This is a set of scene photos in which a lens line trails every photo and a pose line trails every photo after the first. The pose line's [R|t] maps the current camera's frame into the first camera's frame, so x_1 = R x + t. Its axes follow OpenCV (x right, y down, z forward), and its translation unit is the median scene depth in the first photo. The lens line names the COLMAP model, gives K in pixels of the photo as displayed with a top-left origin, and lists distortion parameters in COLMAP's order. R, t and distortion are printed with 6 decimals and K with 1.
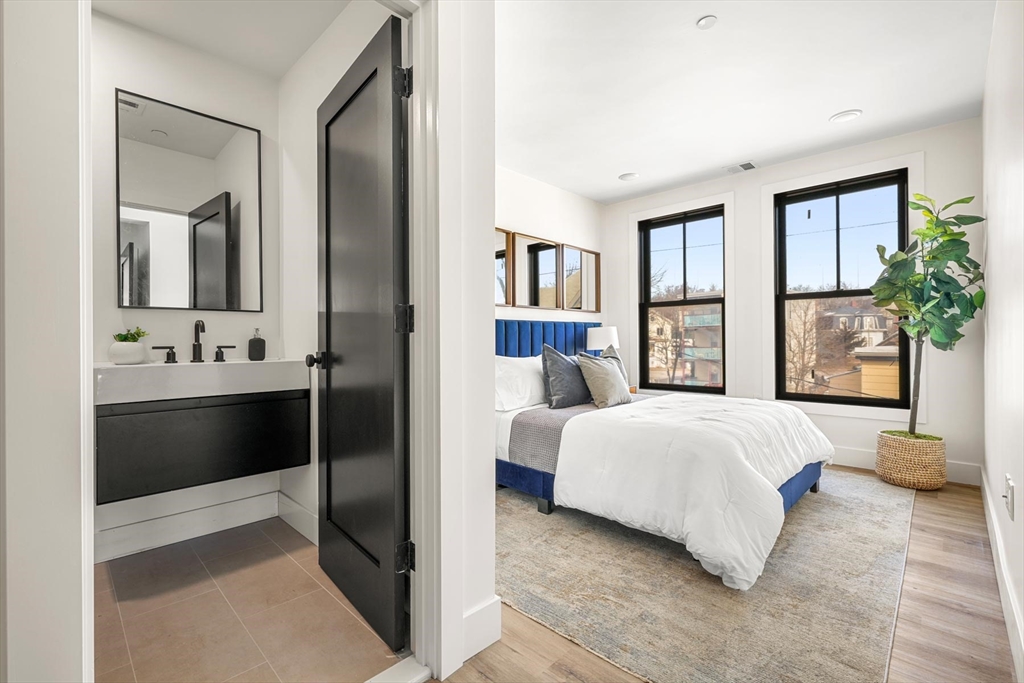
lens RADIAL K [[451.5, 0, 512.0], [0, 451.5, 341.5], [0, 0, 1]] dist [-0.001429, -0.000553]
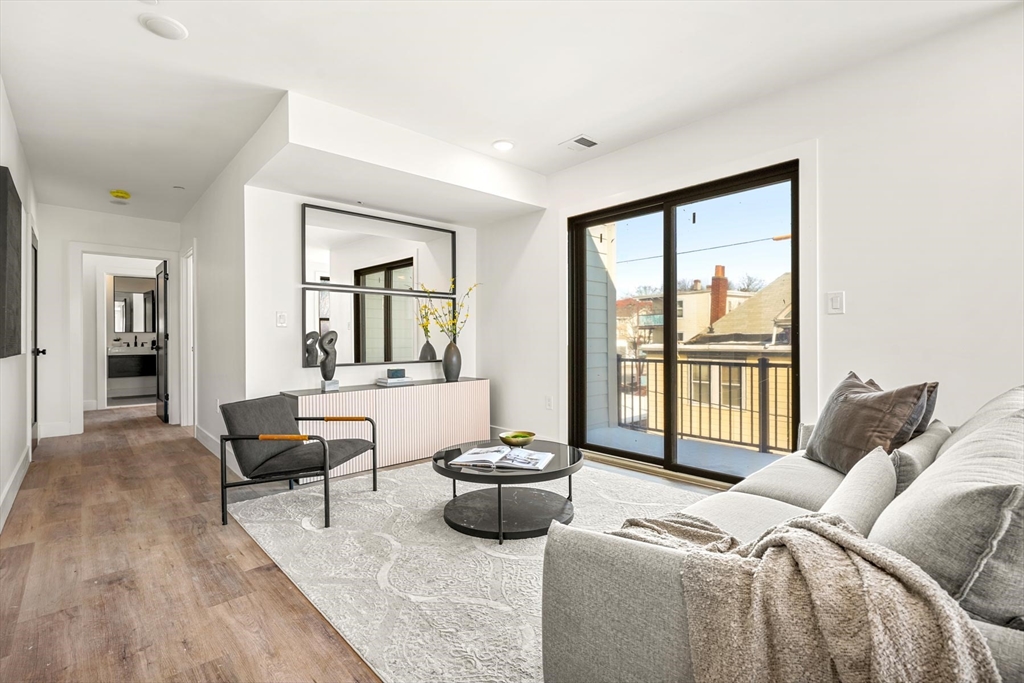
lens RADIAL K [[469.7, 0, 512.0], [0, 469.7, 341.5], [0, 0, 1]] dist [0.000411, -0.000039]
pose [[0.998687, -0.005775, -0.050901, 2.441302], [0.005658, 0.999981, -0.002433, 0.028995], [0.050914, 0.002142, 0.998701, -2.540457]]
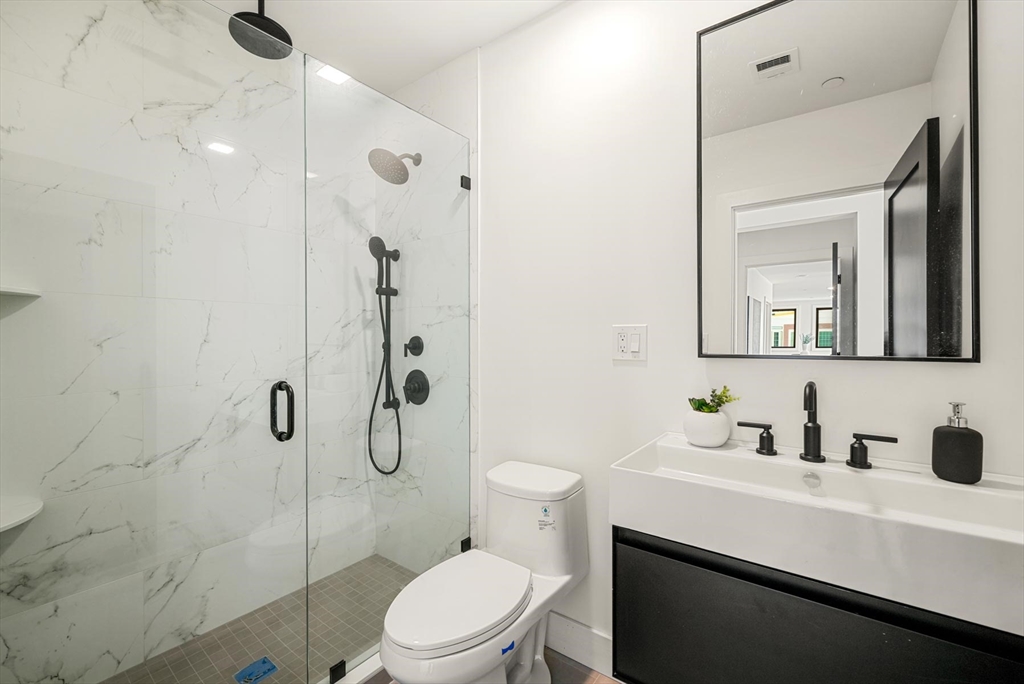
lens RADIAL K [[444.5, 0, 512.0], [0, 444.5, 342.0], [0, 0, 1]] dist [-0.000025, 0.000110]
pose [[0.143848, 0.002558, -0.989596, -0.239216], [0.002929, 0.999991, 0.003011, -0.089210], [0.989595, -0.003332, 0.143840, 0.571993]]
